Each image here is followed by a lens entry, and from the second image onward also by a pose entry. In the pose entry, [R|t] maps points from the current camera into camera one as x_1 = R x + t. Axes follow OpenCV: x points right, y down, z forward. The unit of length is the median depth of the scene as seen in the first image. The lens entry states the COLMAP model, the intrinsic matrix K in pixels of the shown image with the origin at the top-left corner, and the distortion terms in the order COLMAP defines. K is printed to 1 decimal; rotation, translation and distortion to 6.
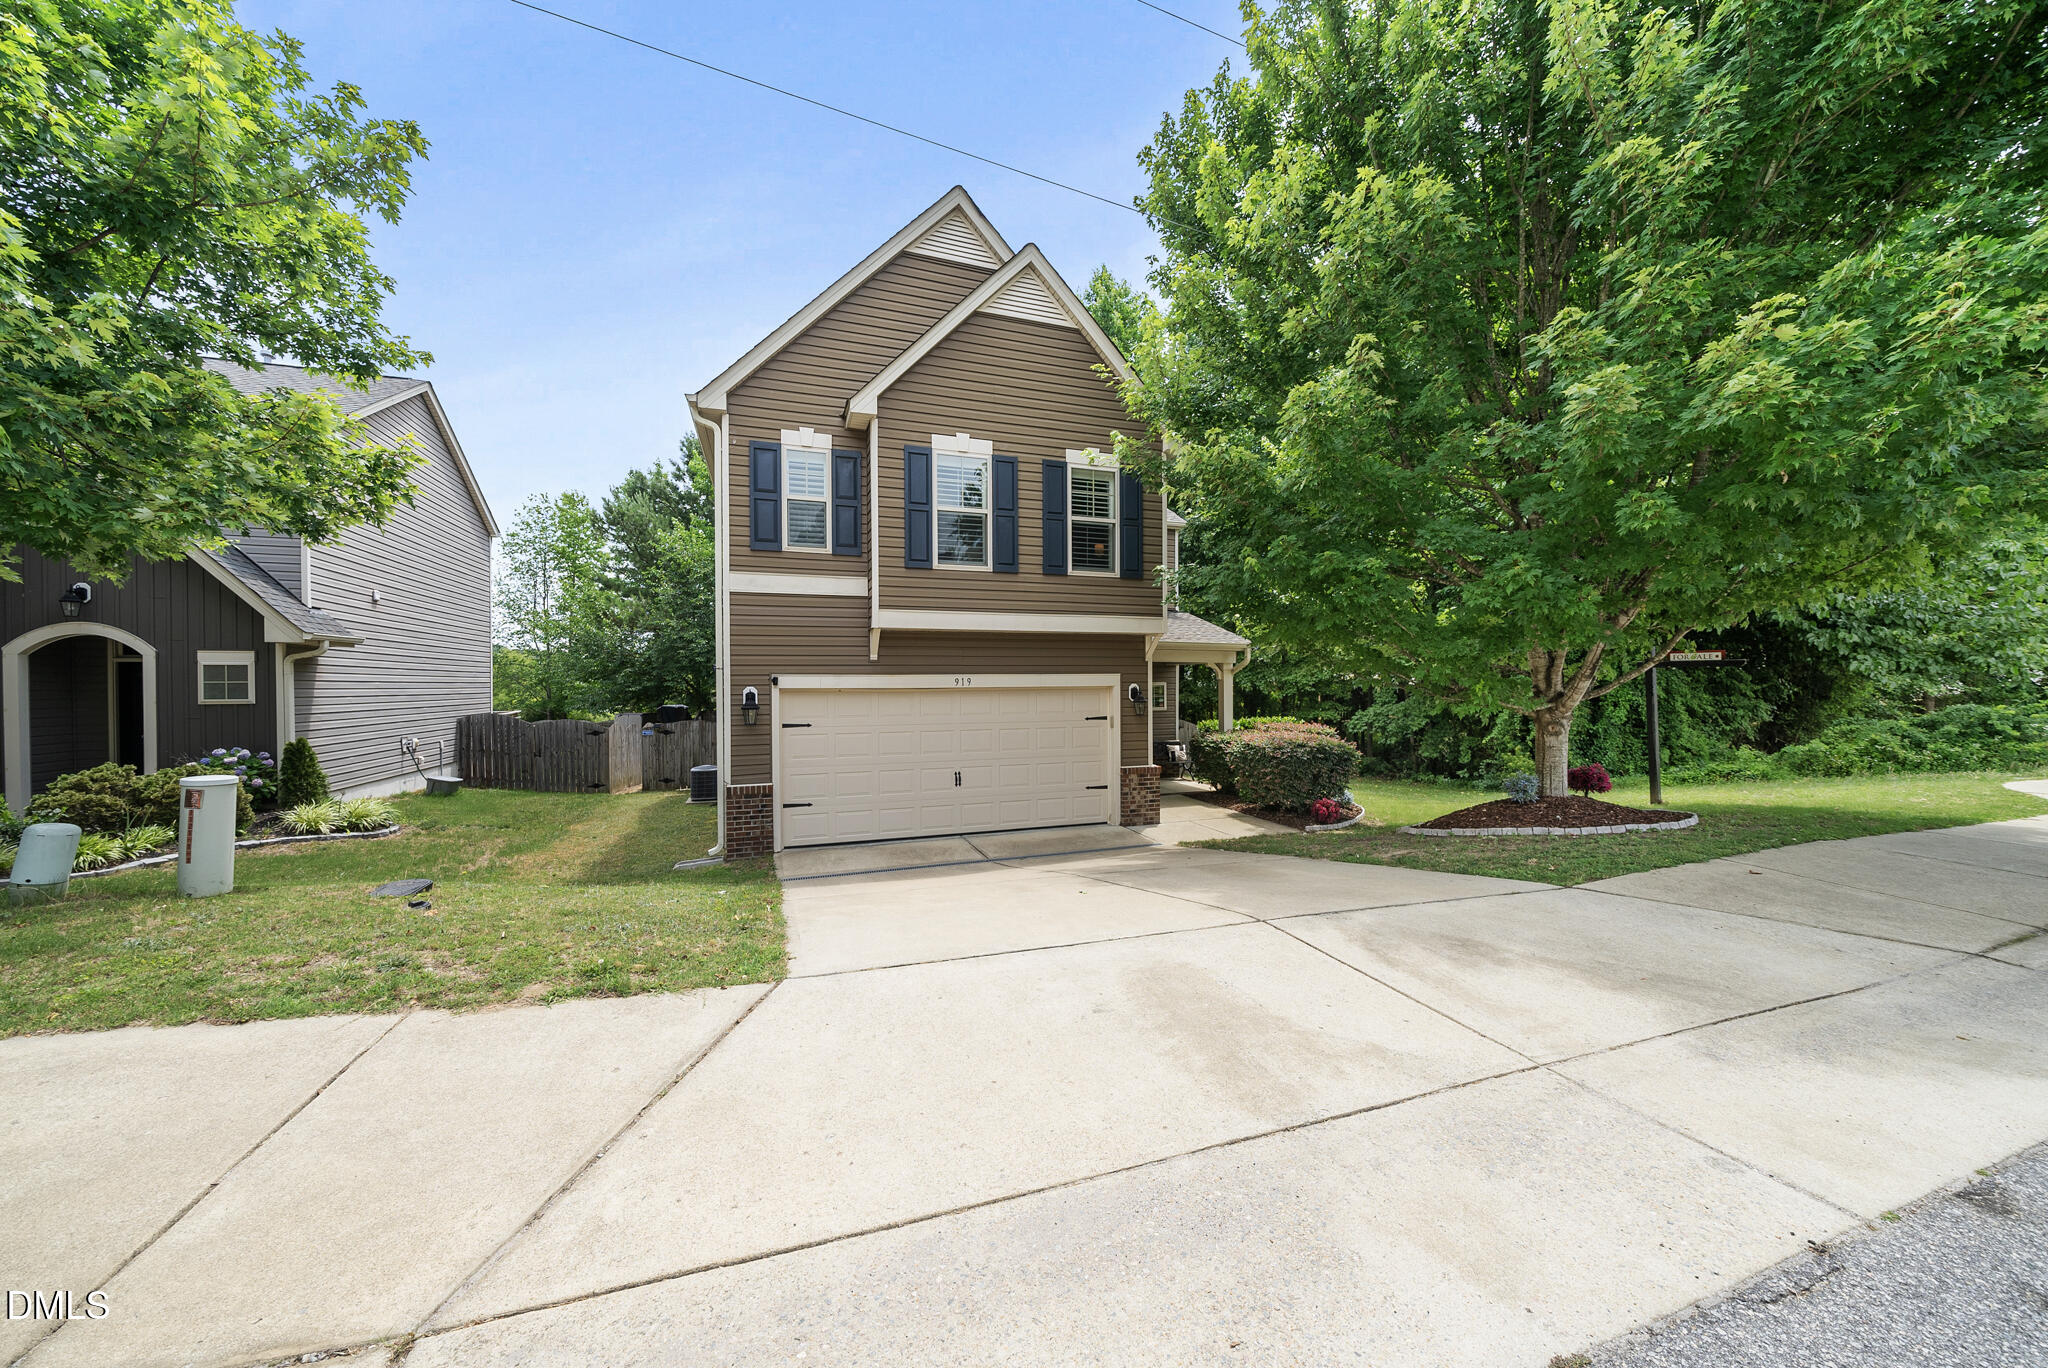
lens RADIAL K [[696.5, 0, 1024.0], [0, 696.5, 684.0], [0, 0, 1]] dist [-0.007417, -0.000068]
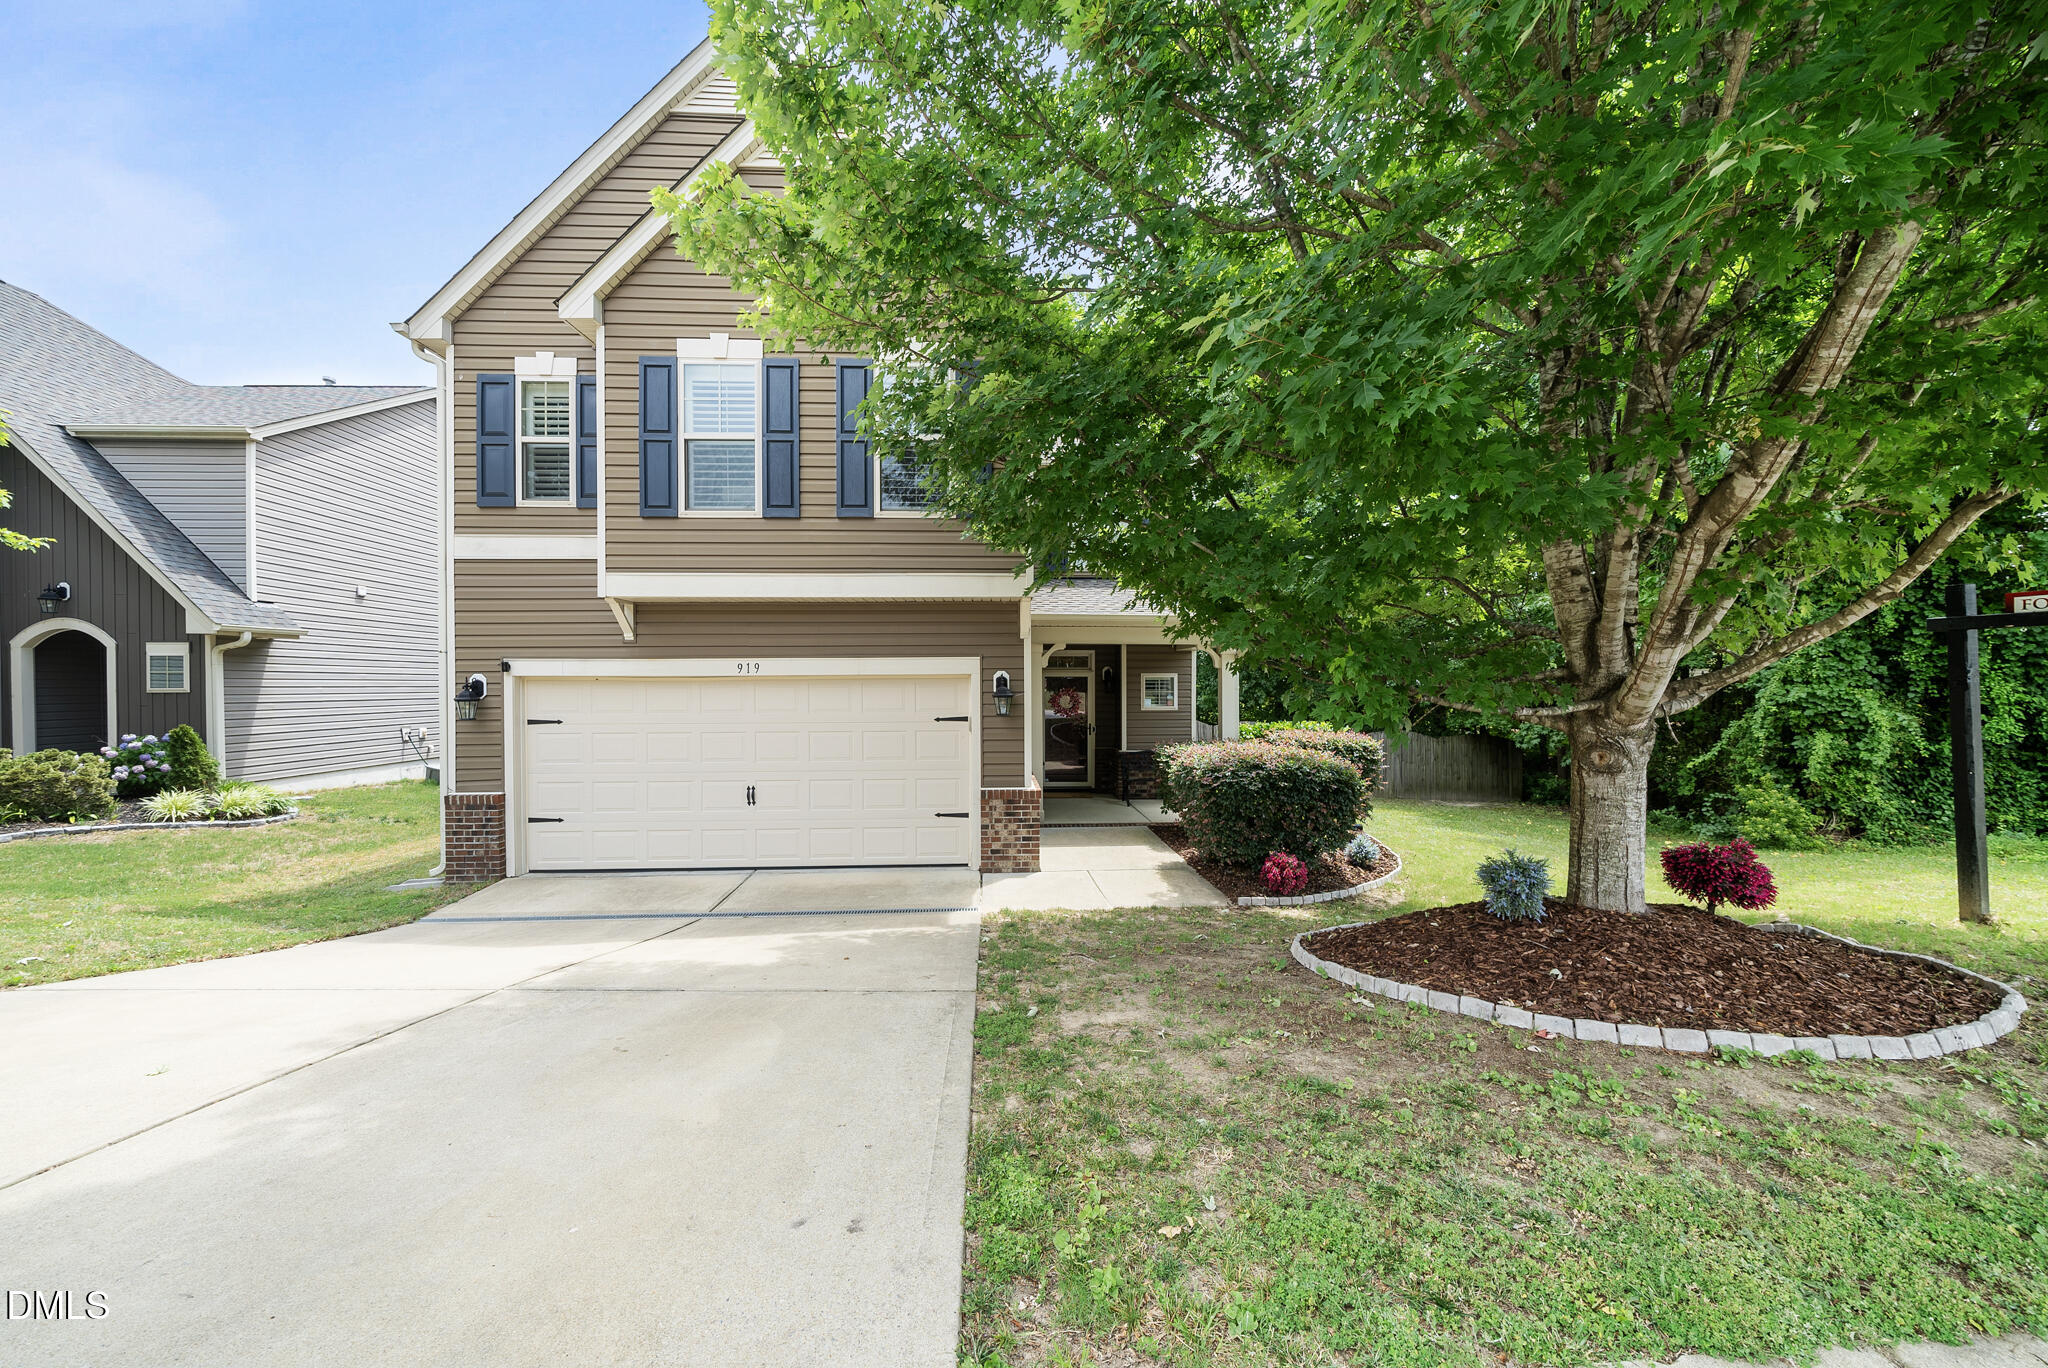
lens RADIAL K [[696.5, 0, 1024.0], [0, 696.5, 684.0], [0, 0, 1]] dist [-0.007417, -0.000068]
pose [[0.958430, 0.001498, -0.285323, 0.425654], [-0.000681, 0.999995, 0.002963, 0.012088], [0.285326, -0.002646, 0.958427, 0.370793]]
